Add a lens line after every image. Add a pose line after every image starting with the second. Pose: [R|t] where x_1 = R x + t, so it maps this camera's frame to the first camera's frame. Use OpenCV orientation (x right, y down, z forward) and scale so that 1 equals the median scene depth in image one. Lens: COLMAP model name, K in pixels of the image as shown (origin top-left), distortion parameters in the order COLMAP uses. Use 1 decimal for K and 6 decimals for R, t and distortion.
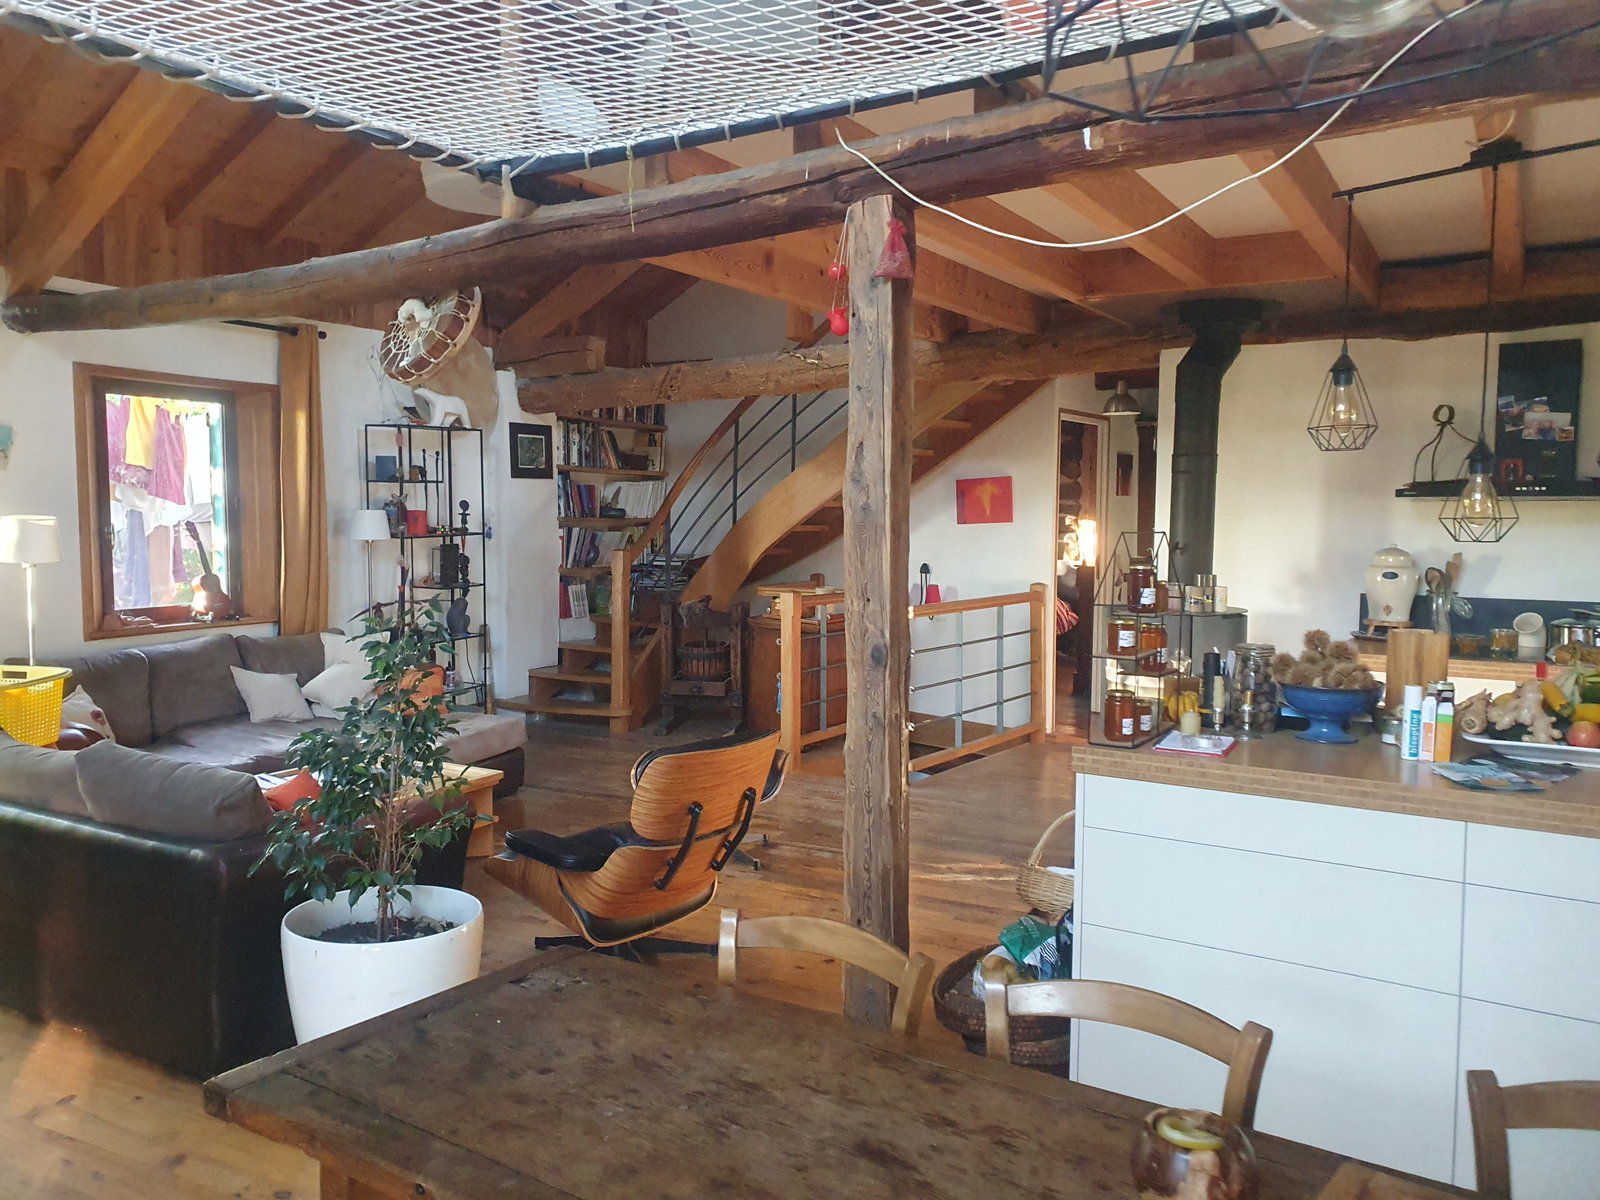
lens RADIAL K [[1221.9, 0, 800.7], [0, 1221.9, 600.0], [0, 0, 1]] dist [0.008167, -0.008164]
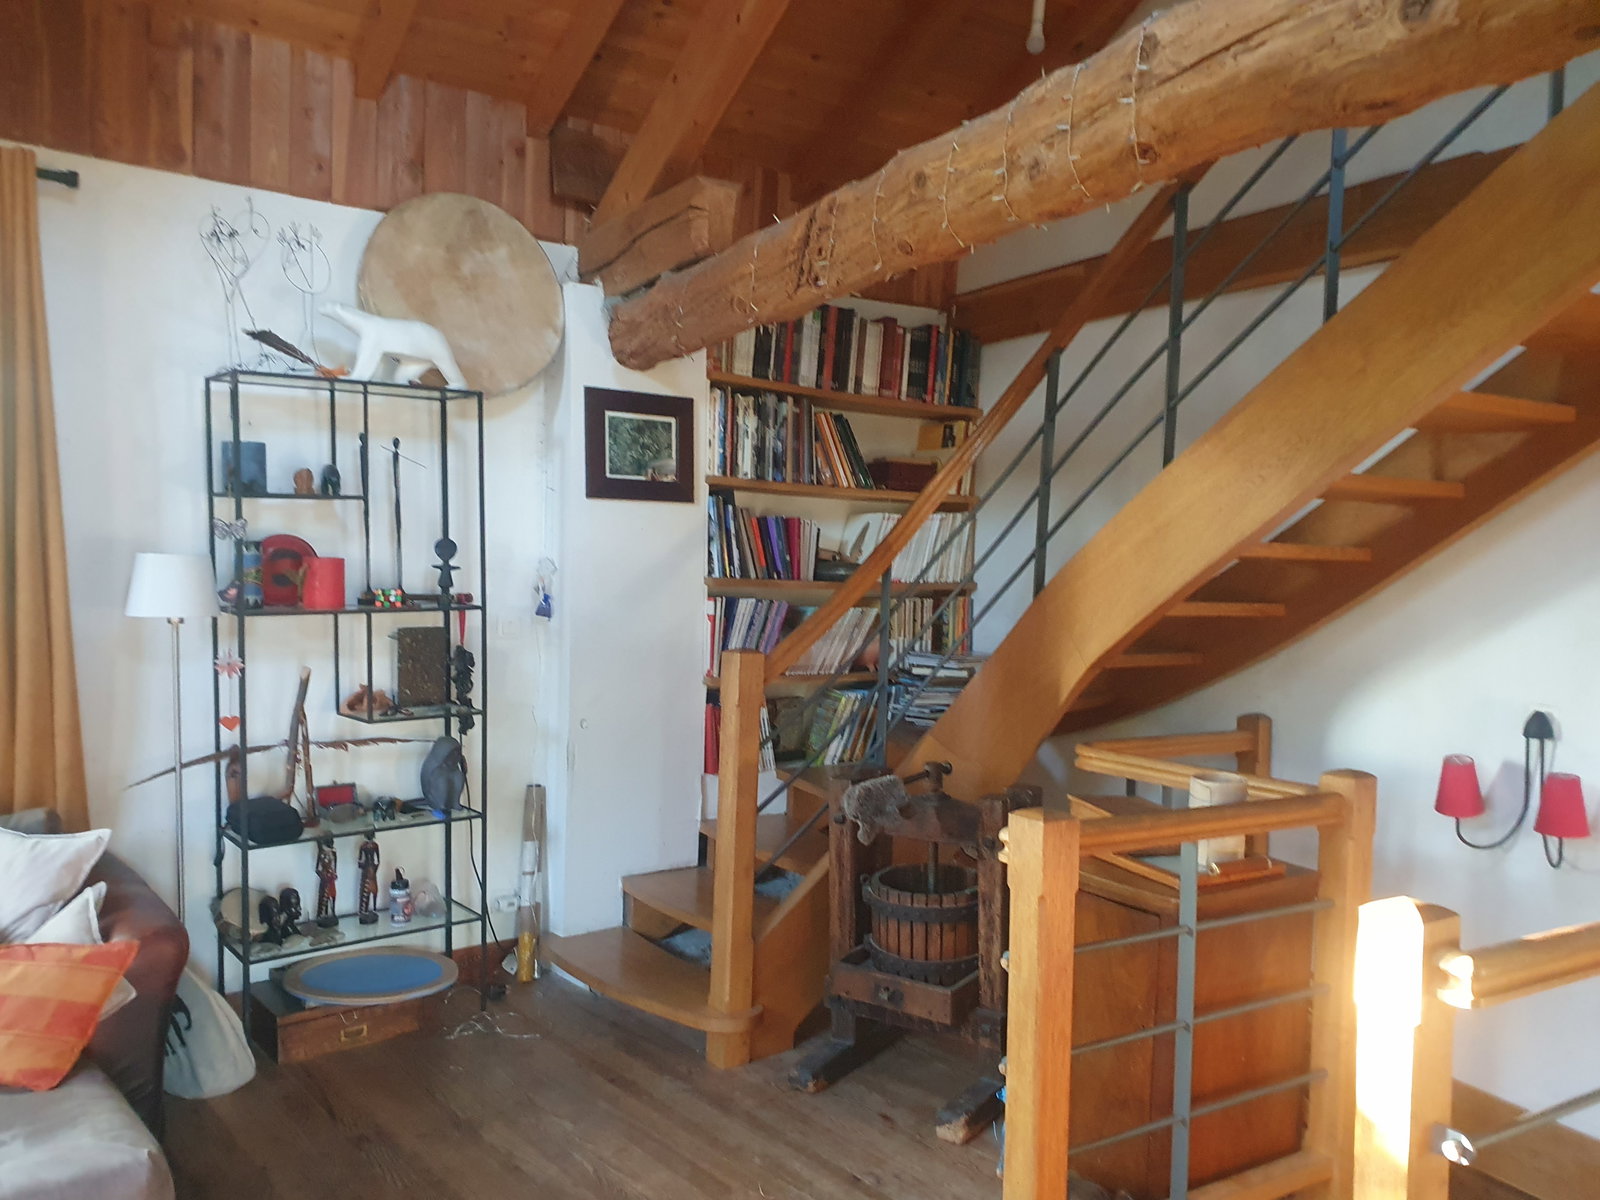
lens RADIAL K [[1221.9, 0, 811.0], [0, 1221.9, 643.5], [0, 0, 1]] dist [0.008167, -0.008164]
pose [[0.903665, 0.032155, -0.427031, 0.060725], [-0.042837, 0.998963, -0.015428, -0.035813], [0.426092, 0.032235, 0.904106, 0.577079]]
